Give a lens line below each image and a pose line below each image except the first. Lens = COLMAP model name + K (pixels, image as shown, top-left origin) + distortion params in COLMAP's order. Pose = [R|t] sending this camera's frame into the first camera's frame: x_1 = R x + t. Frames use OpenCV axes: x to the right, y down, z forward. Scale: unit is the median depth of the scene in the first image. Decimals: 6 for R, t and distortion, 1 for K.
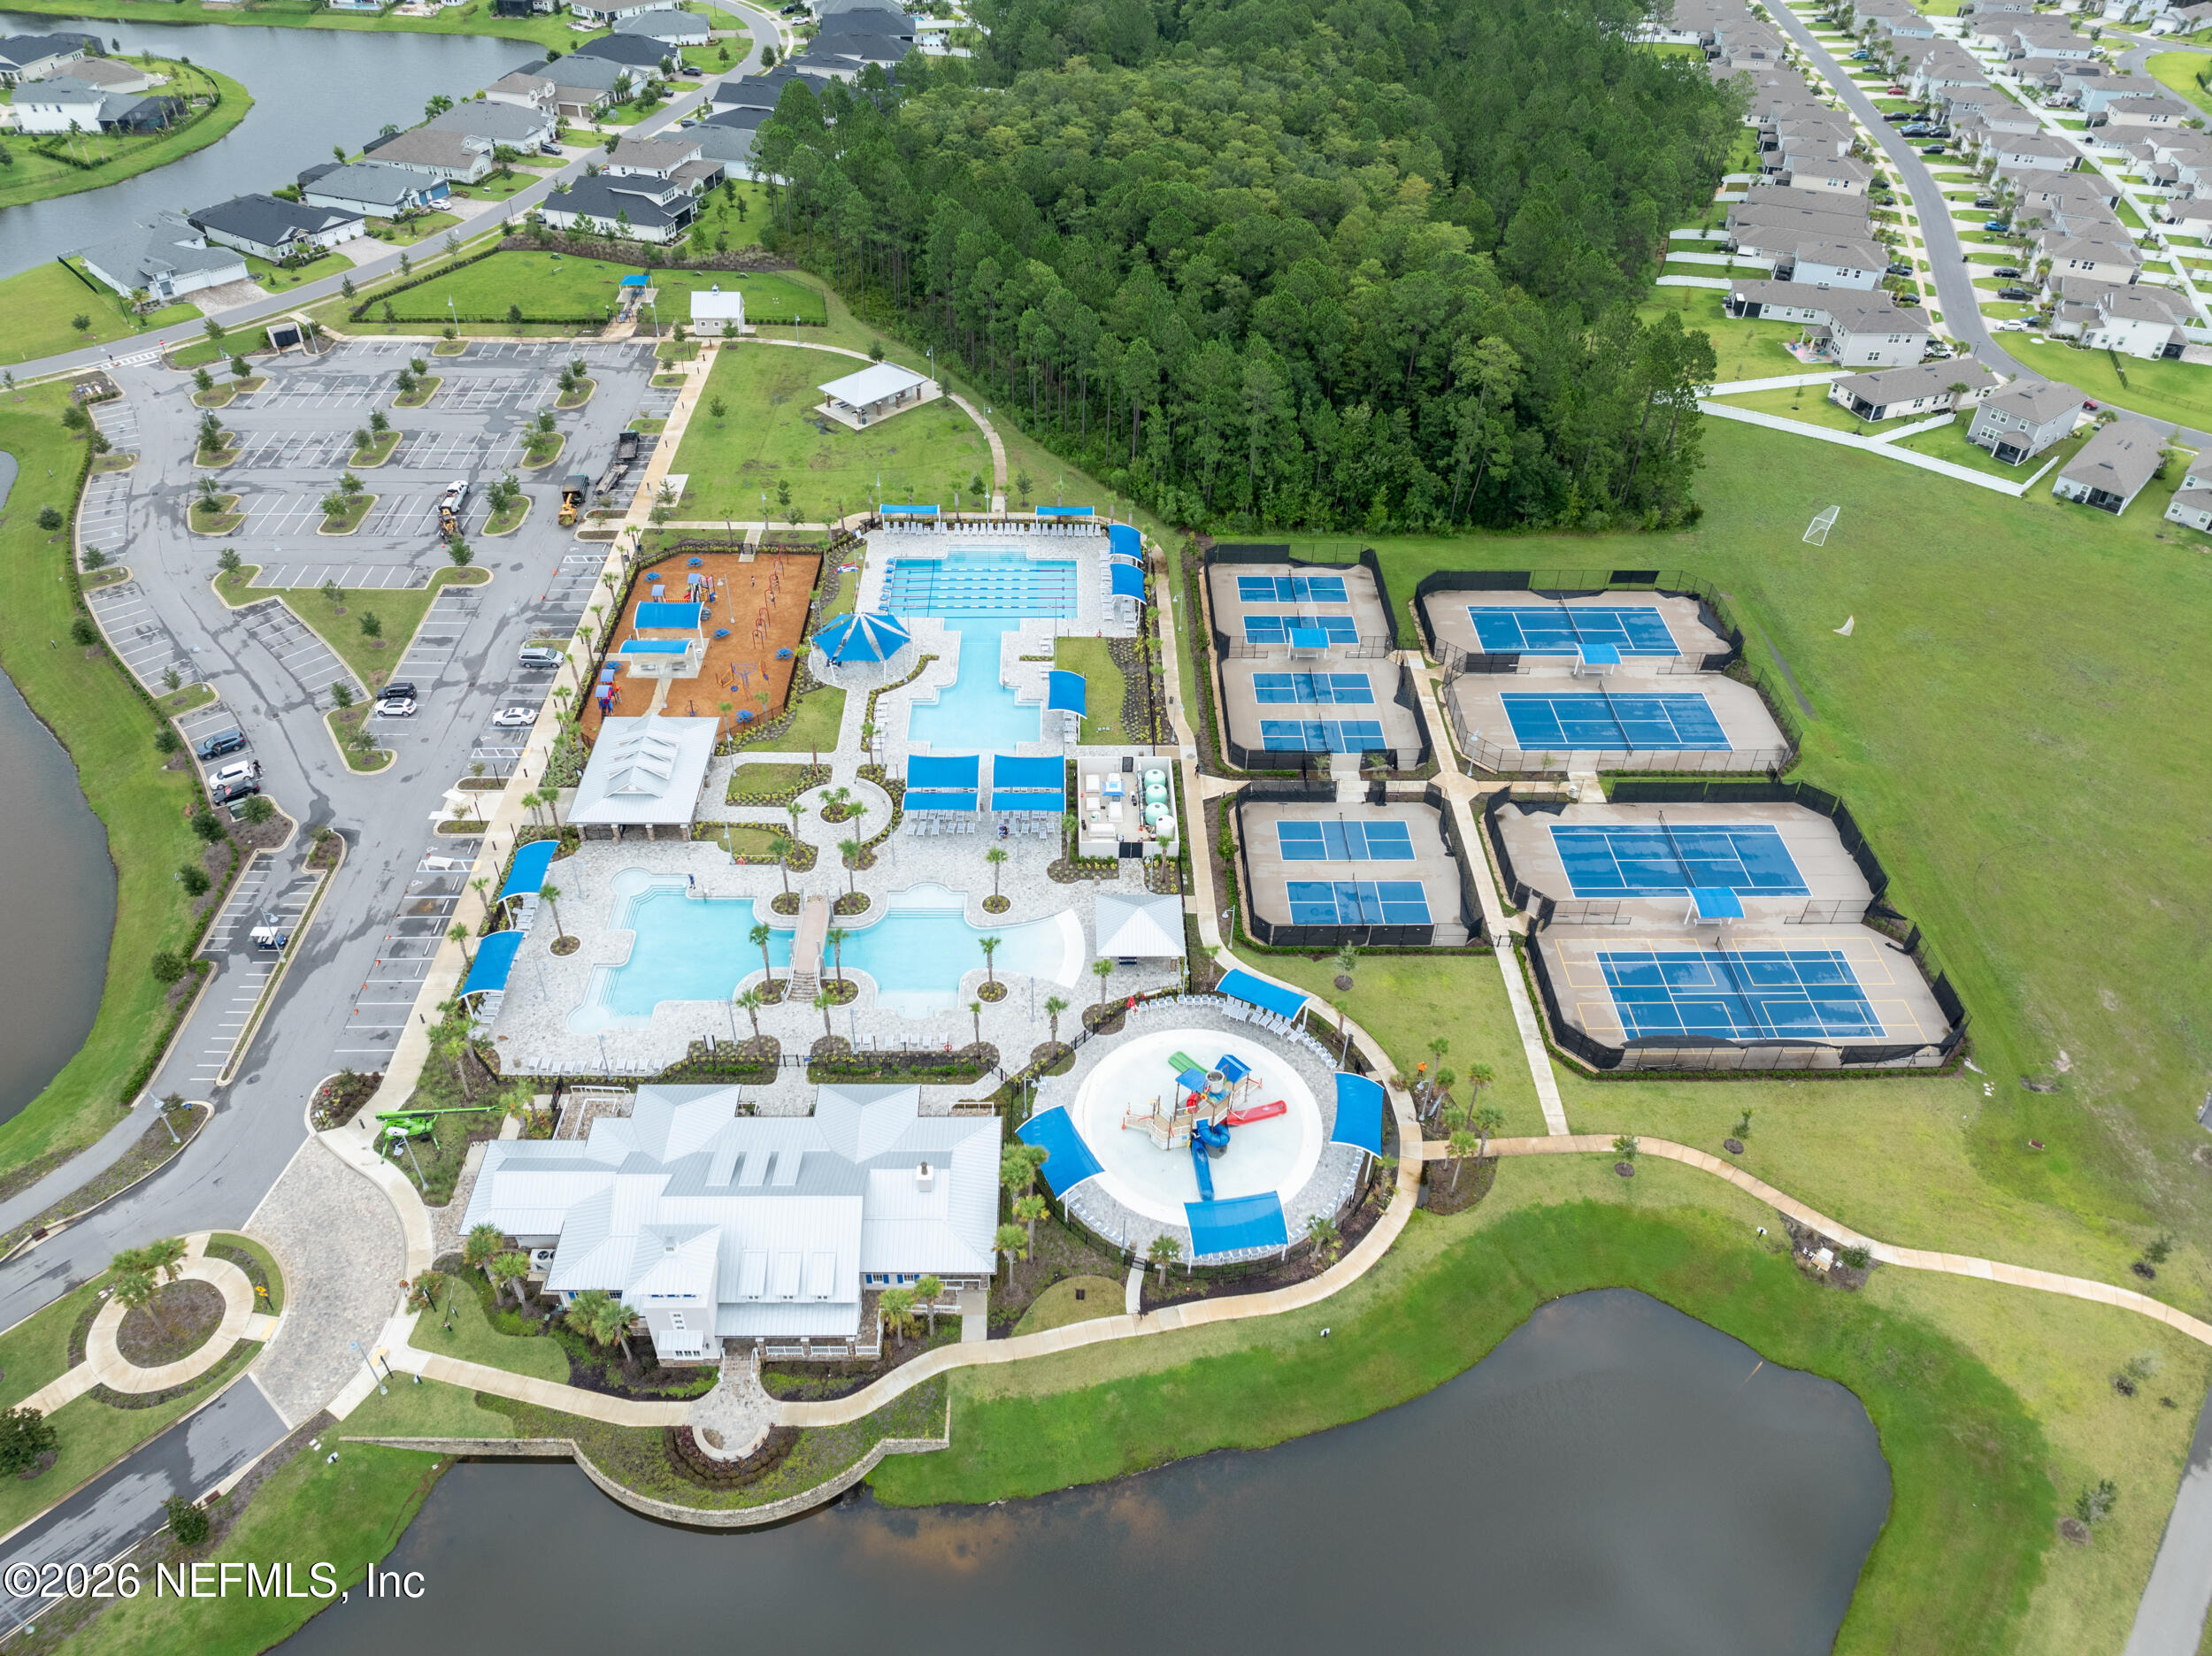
lens RADIAL K [[1557.8, 0, 1106.0], [0, 1557.8, 828.0], [0, 0, 1]] dist [-0.038974, 0.000241]
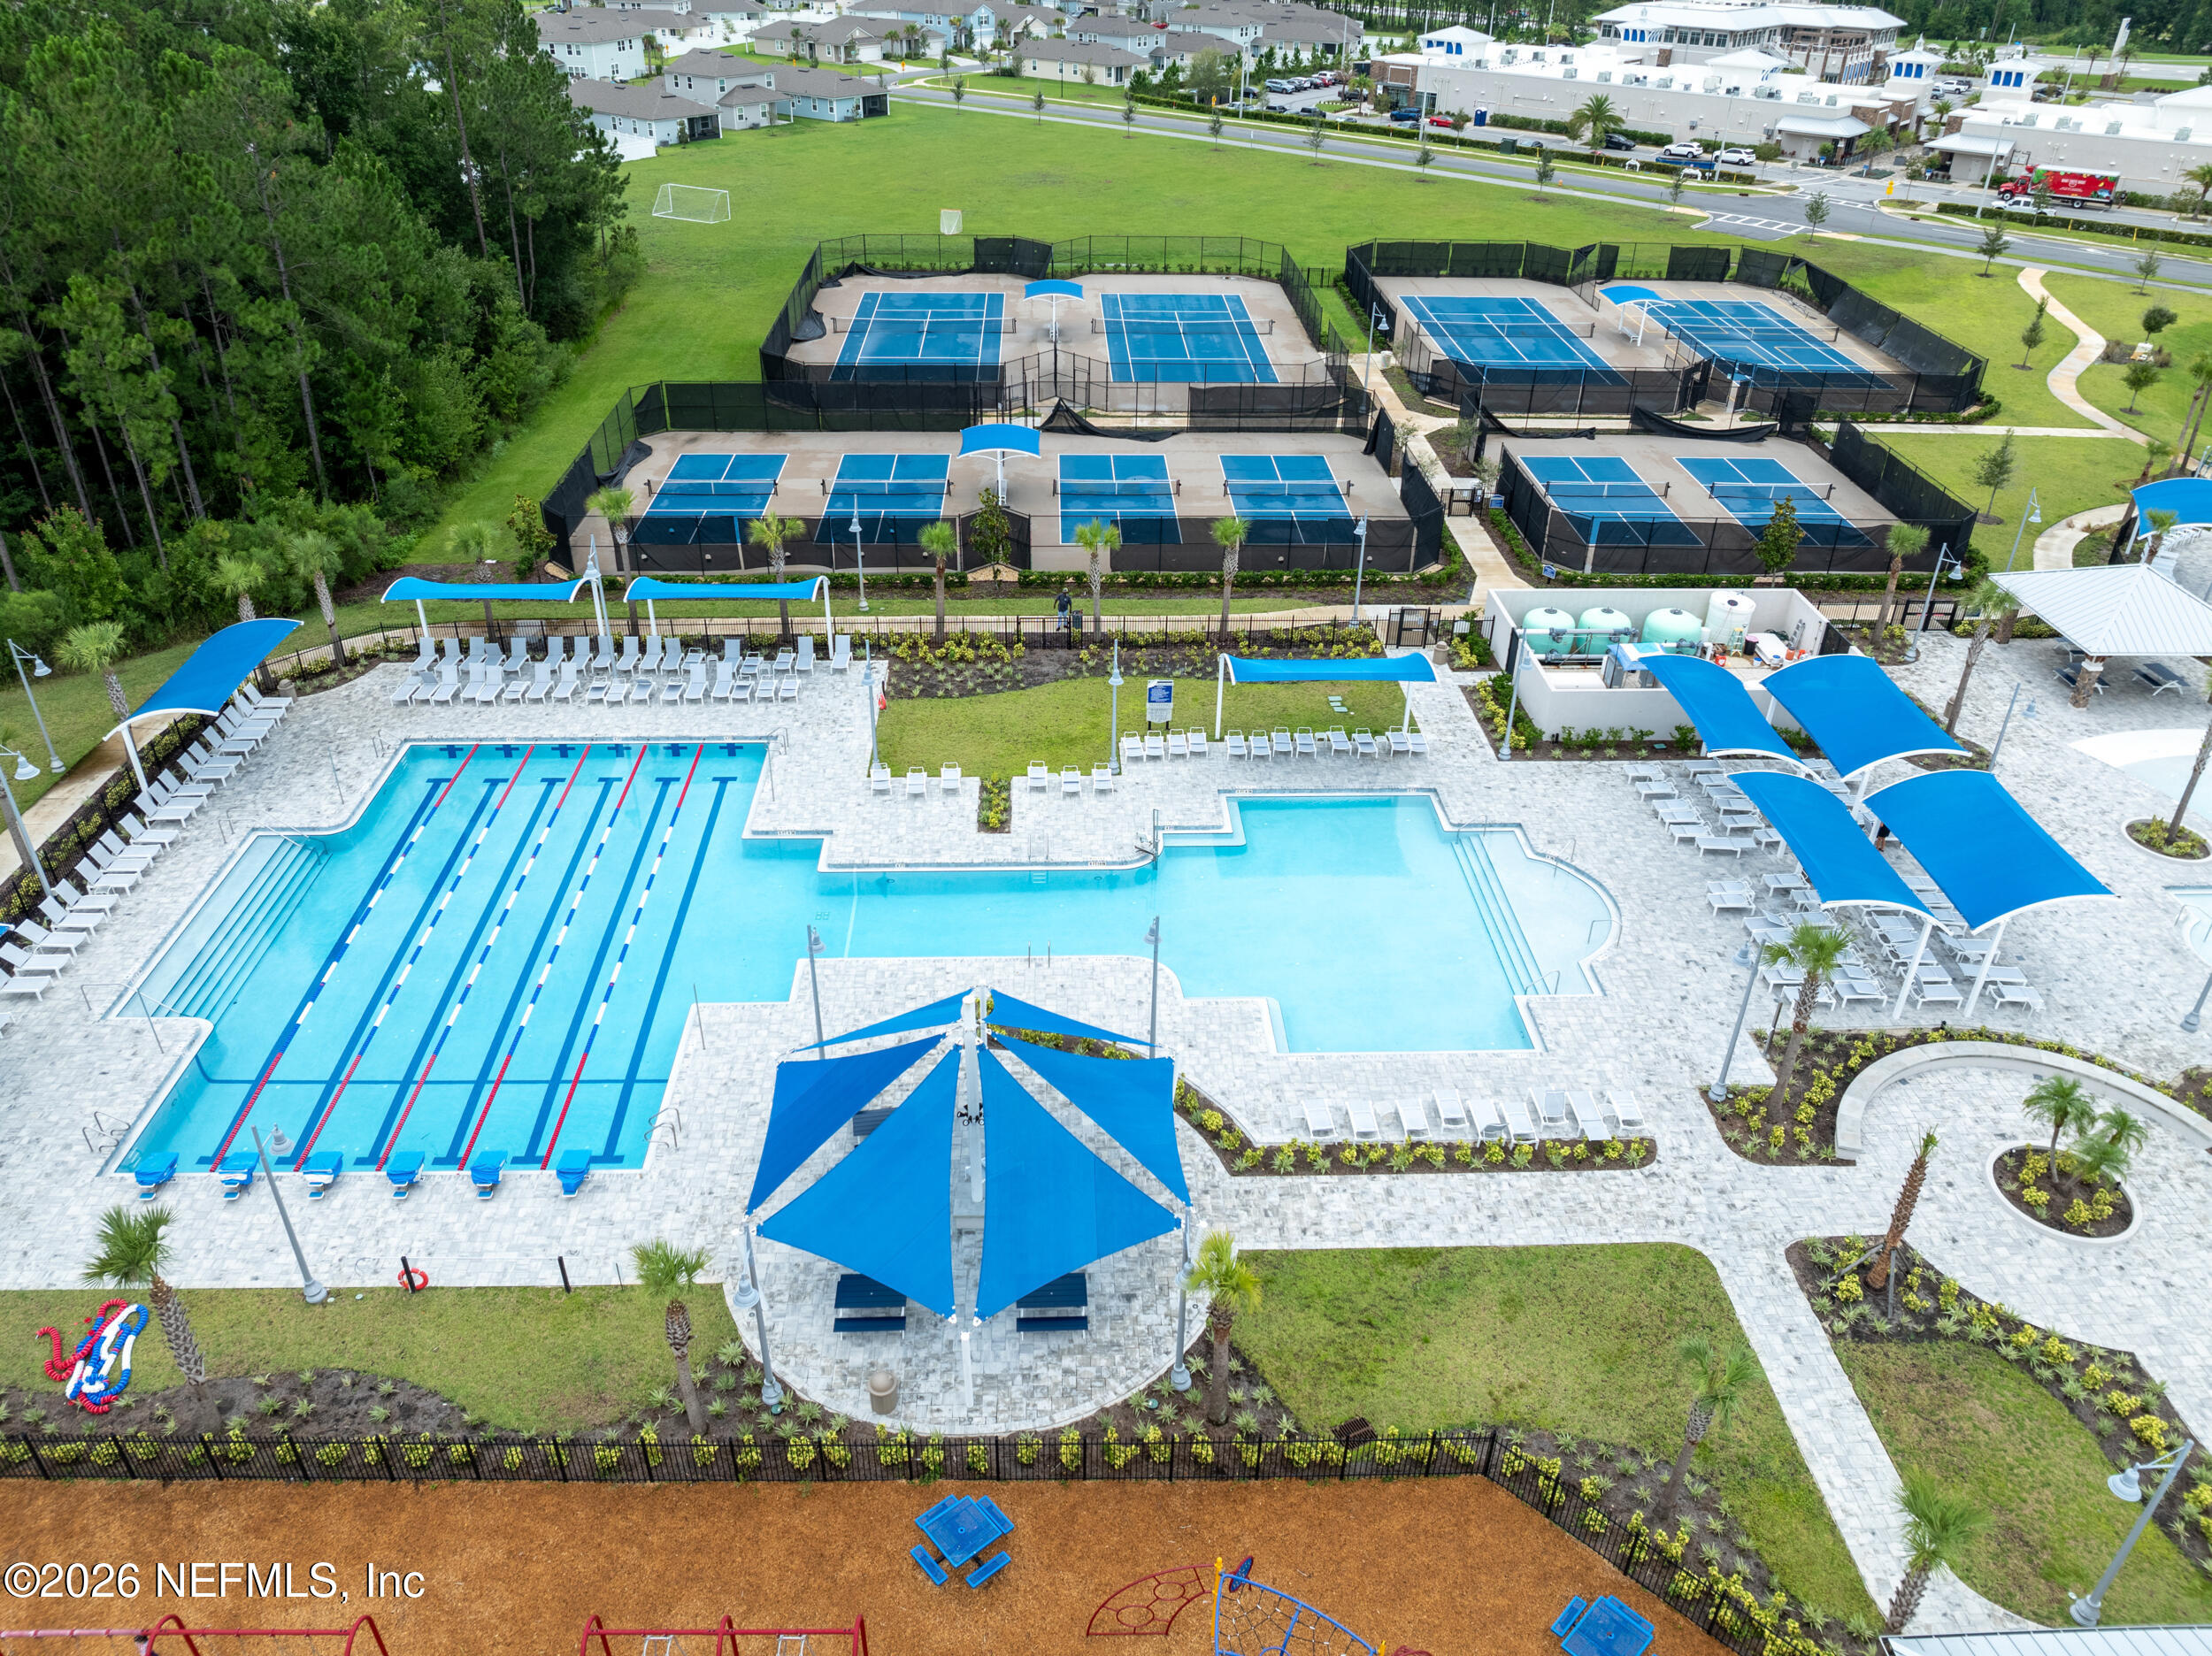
lens RADIAL K [[1557.8, 0, 1106.0], [0, 1557.8, 828.0], [0, 0, 1]] dist [-0.038974, 0.000241]
pose [[-0.016020, -0.542935, 0.839622, -0.417029], [0.633418, 0.644224, 0.428668, -0.304033], [-0.773644, 0.538699, 0.333584, 1.206870]]
